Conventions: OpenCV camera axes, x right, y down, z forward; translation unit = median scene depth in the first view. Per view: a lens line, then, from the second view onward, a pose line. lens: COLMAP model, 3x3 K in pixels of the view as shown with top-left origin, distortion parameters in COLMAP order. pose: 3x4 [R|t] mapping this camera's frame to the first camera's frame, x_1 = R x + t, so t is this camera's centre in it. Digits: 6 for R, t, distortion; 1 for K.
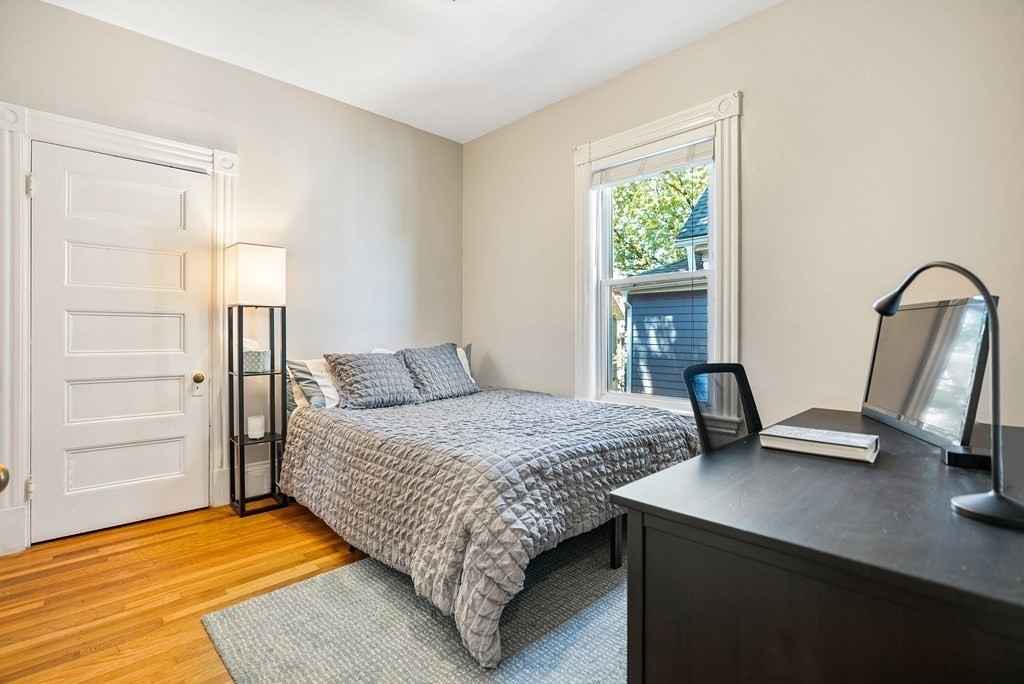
lens RADIAL K [[468.6, 0, 513.6], [0, 468.6, 338.5], [0, 0, 1]] dist [-0.004982, 0.000190]
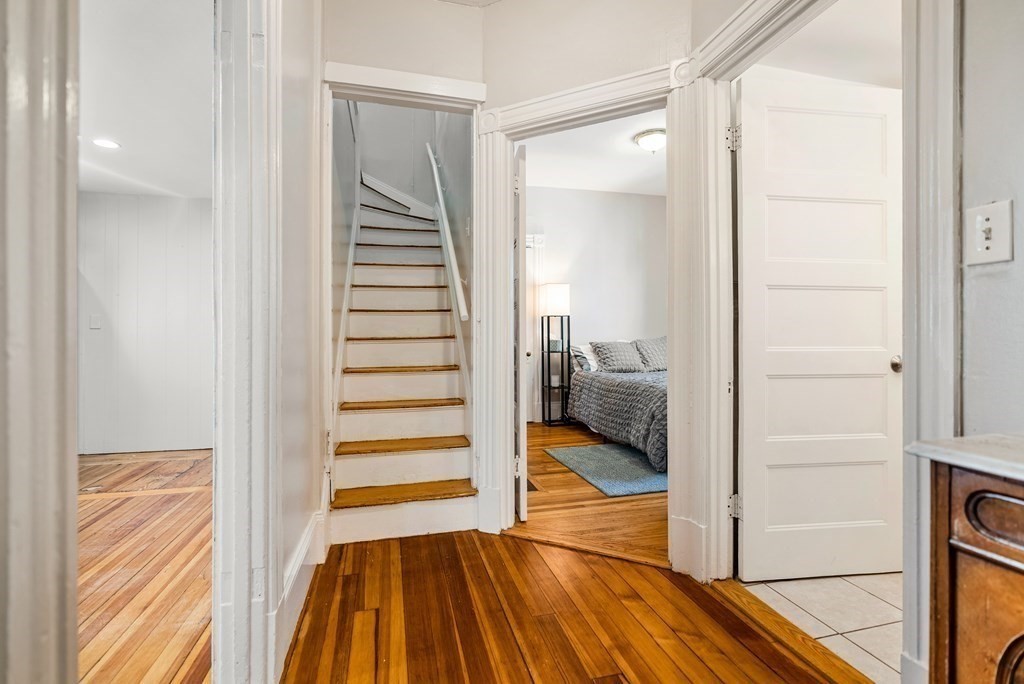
lens RADIAL K [[468.6, 0, 514.7], [0, 468.6, 339.5], [0, 0, 1]] dist [-0.004982, 0.000190]
pose [[0.861883, -0.007534, -0.507051, 0.259171], [0.005168, 0.999968, -0.006074, 0.034658], [0.507081, 0.002614, 0.861894, -0.696433]]
